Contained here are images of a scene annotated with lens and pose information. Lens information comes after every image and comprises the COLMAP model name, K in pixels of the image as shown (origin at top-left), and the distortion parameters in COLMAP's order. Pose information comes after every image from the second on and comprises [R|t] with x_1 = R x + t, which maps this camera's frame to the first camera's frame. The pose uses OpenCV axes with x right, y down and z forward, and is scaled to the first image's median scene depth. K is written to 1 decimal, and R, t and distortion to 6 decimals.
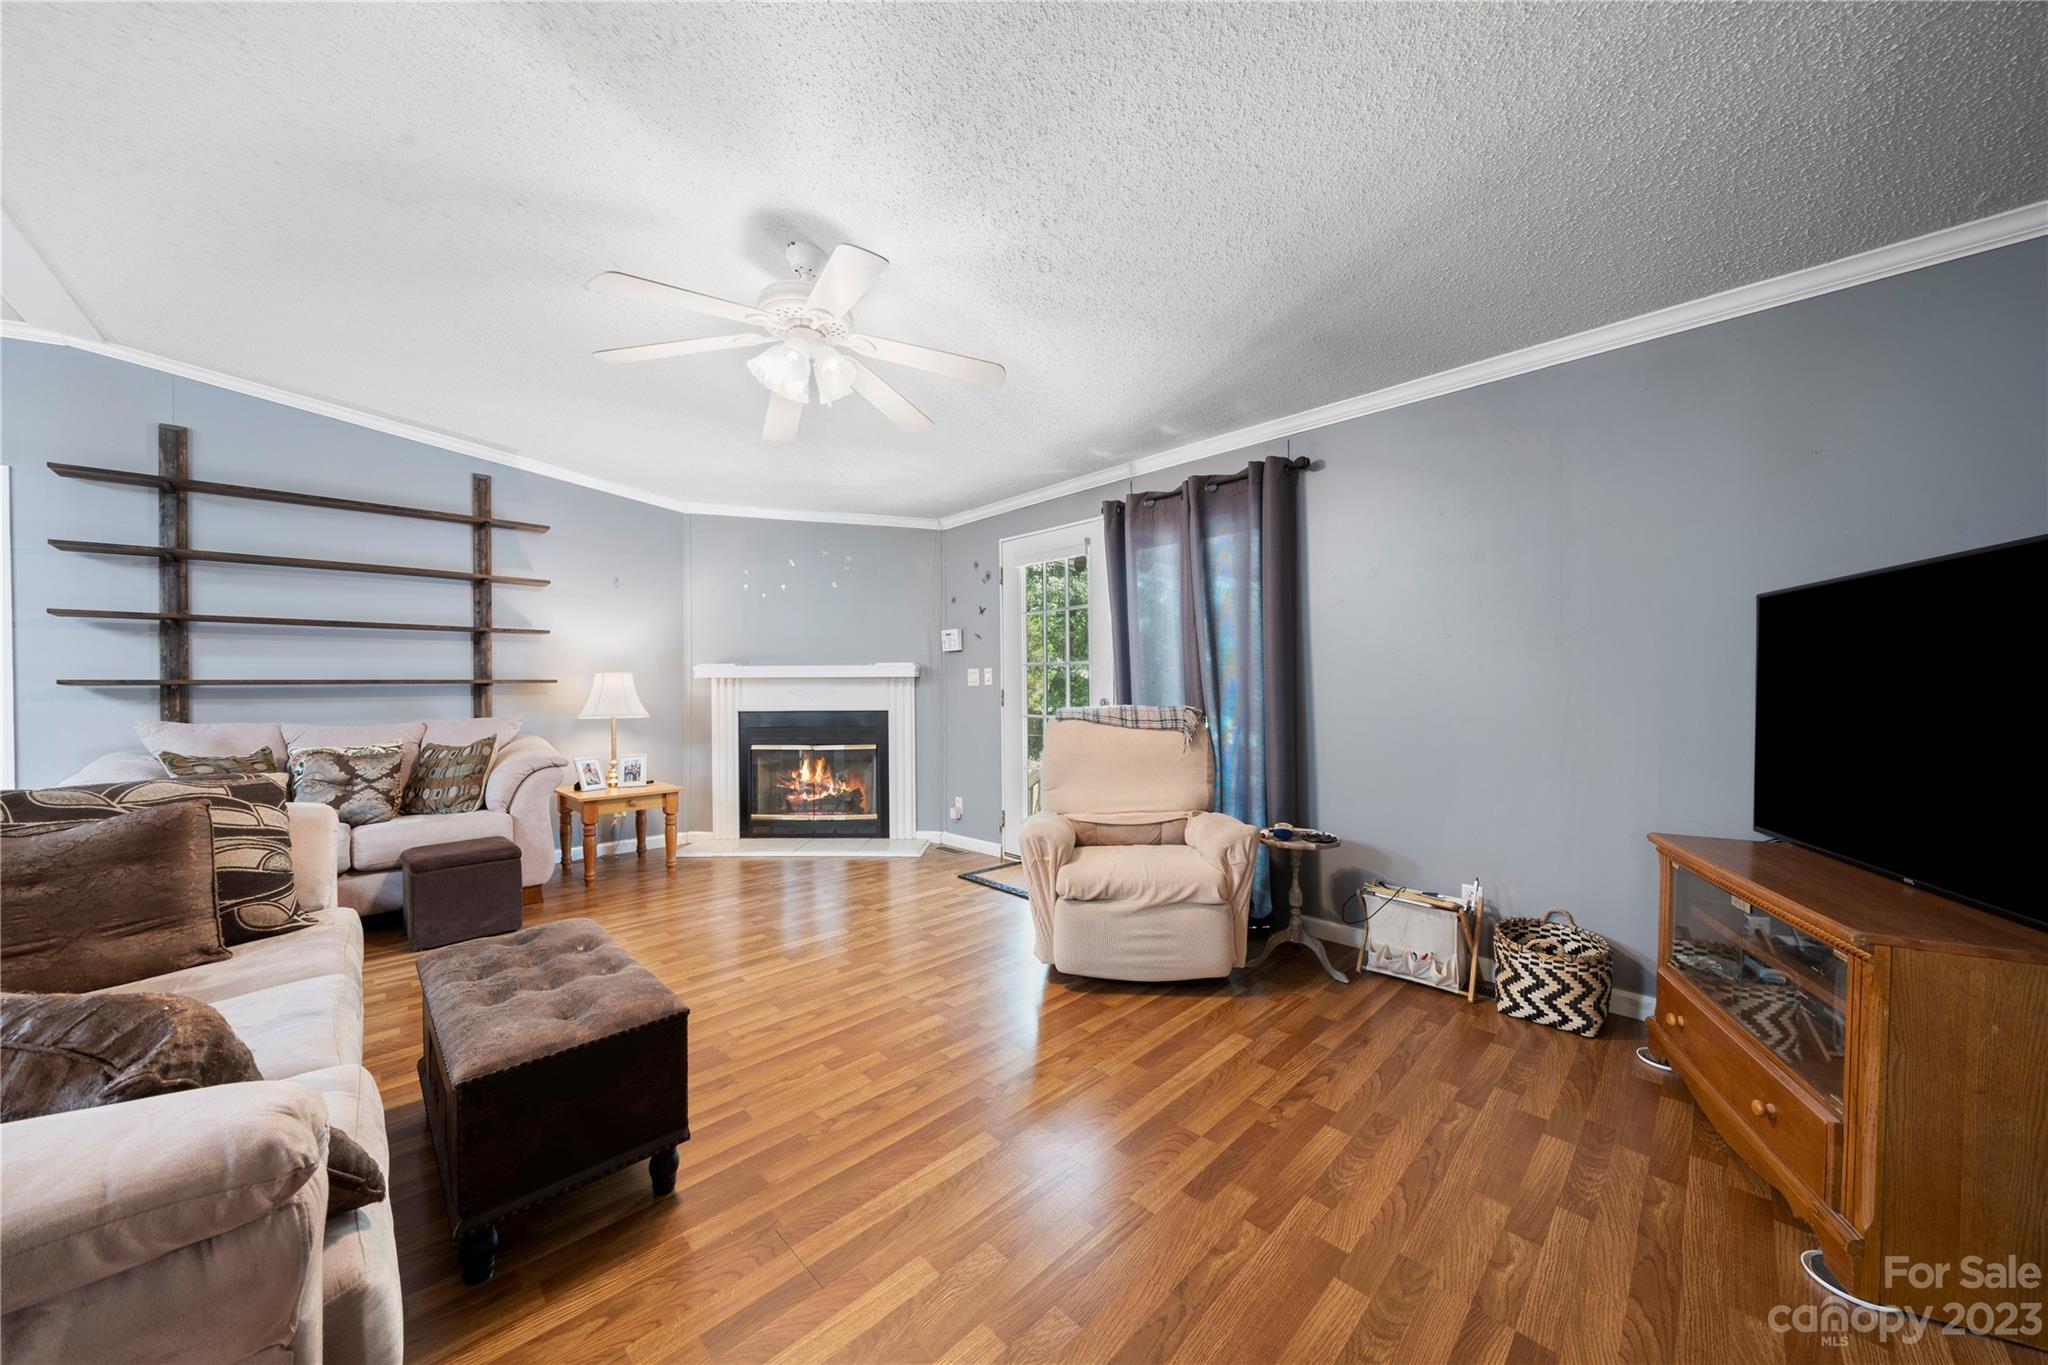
lens RADIAL K [[701.0, 0, 1022.1], [0, 701.0, 698.7], [0, 0, 1]] dist [-0.001573, -0.000497]
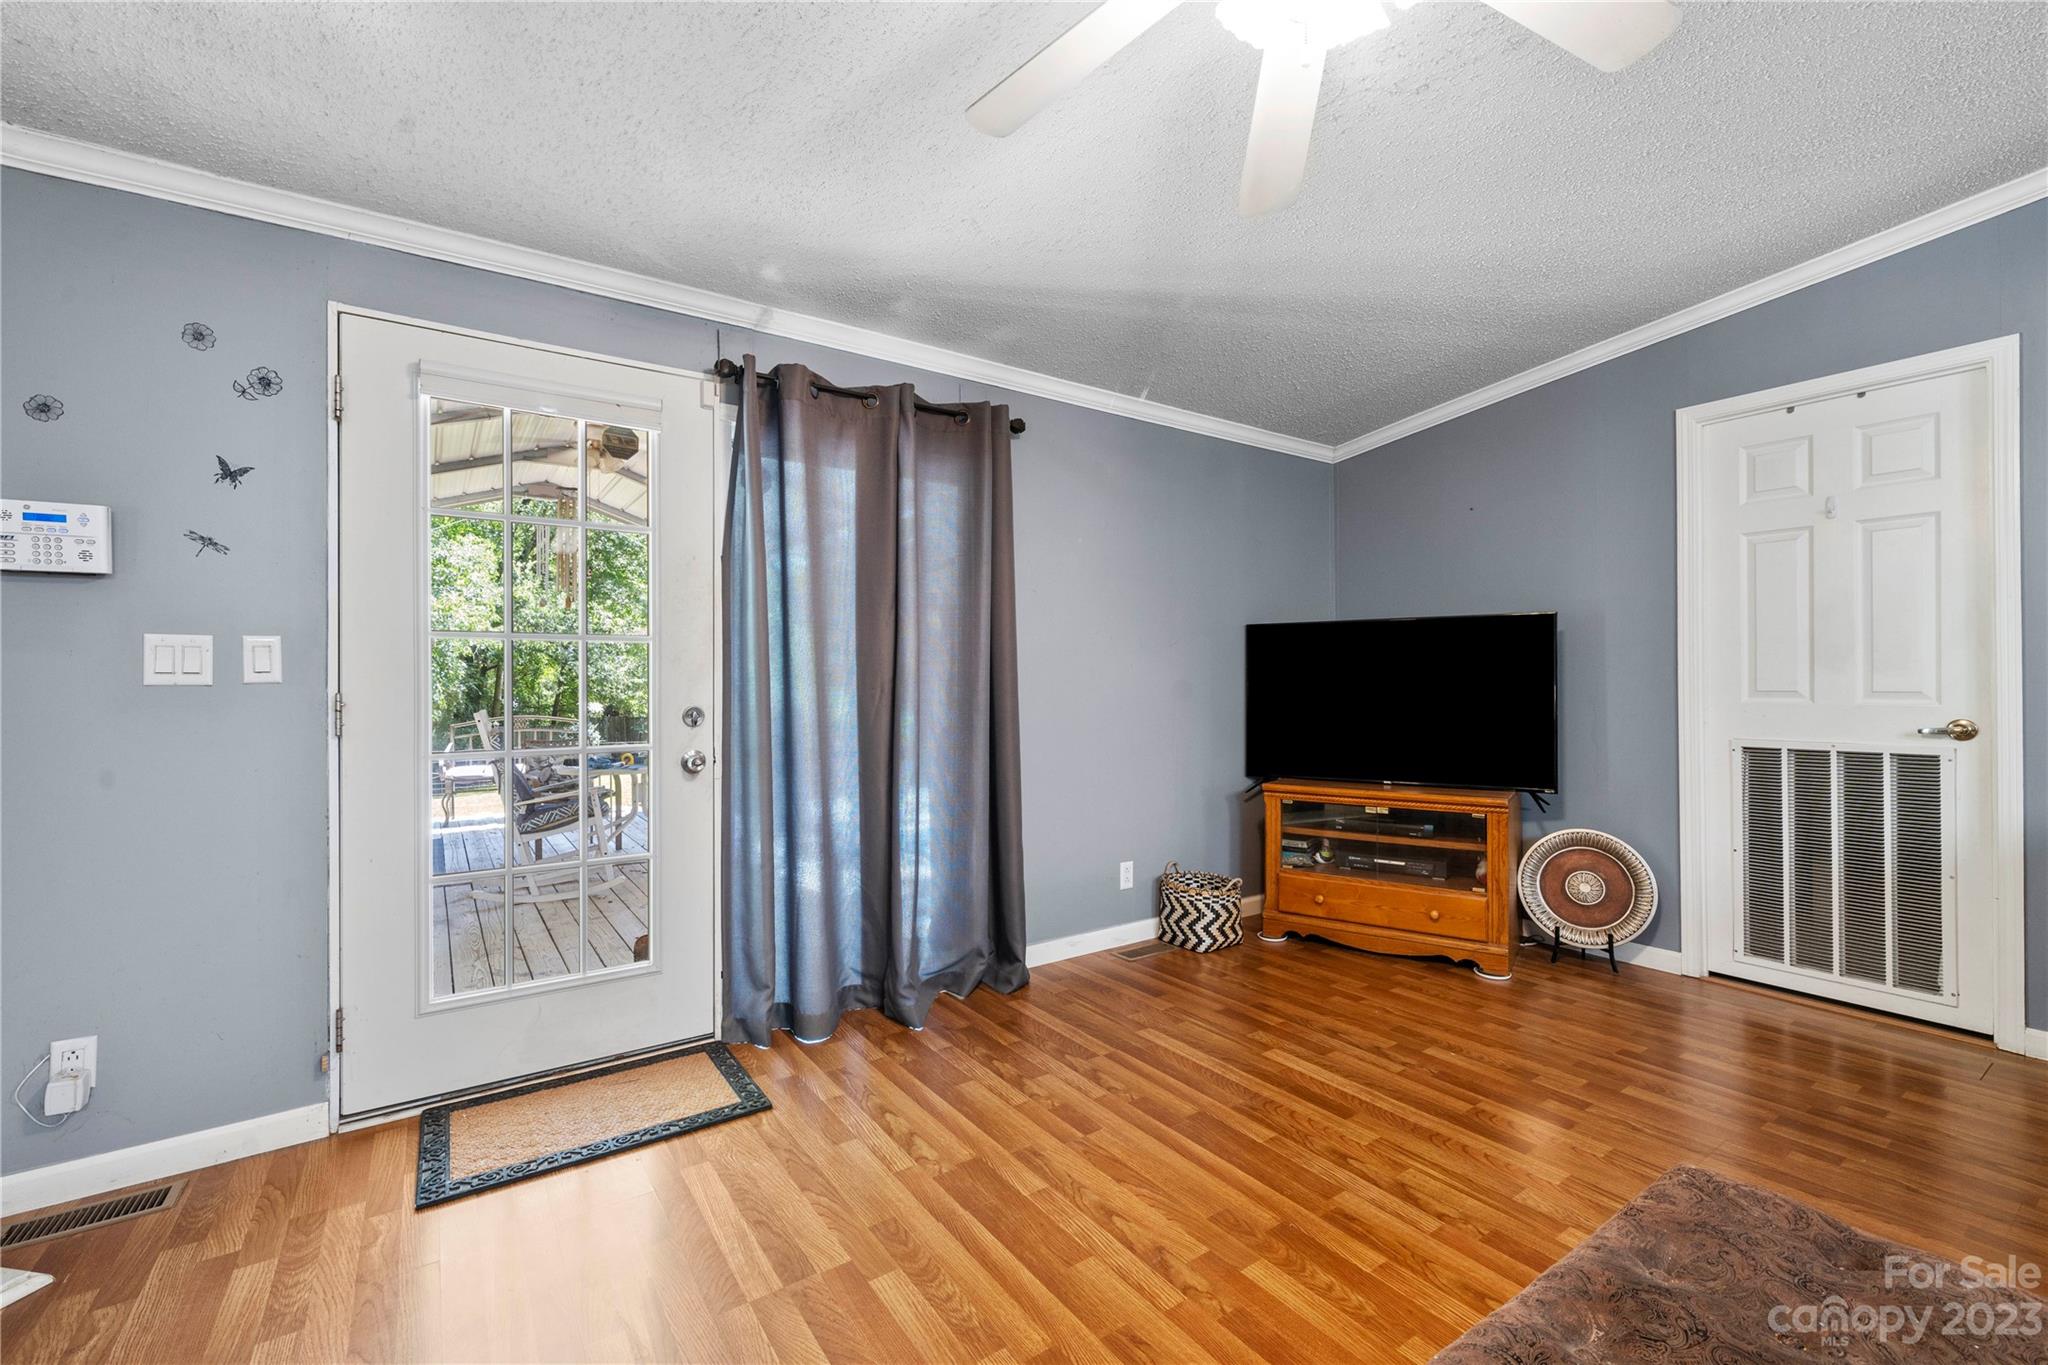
lens RADIAL K [[851.9, 0, 1027.3], [0, 851.9, 686.0], [0, 0, 1]] dist [0.000986, -0.001197]
pose [[0.164394, 0.002618, 0.986391, -0.585632], [0.024146, 0.999686, -0.006677, -0.006647], [-0.986099, 0.024915, 0.164280, 0.753641]]
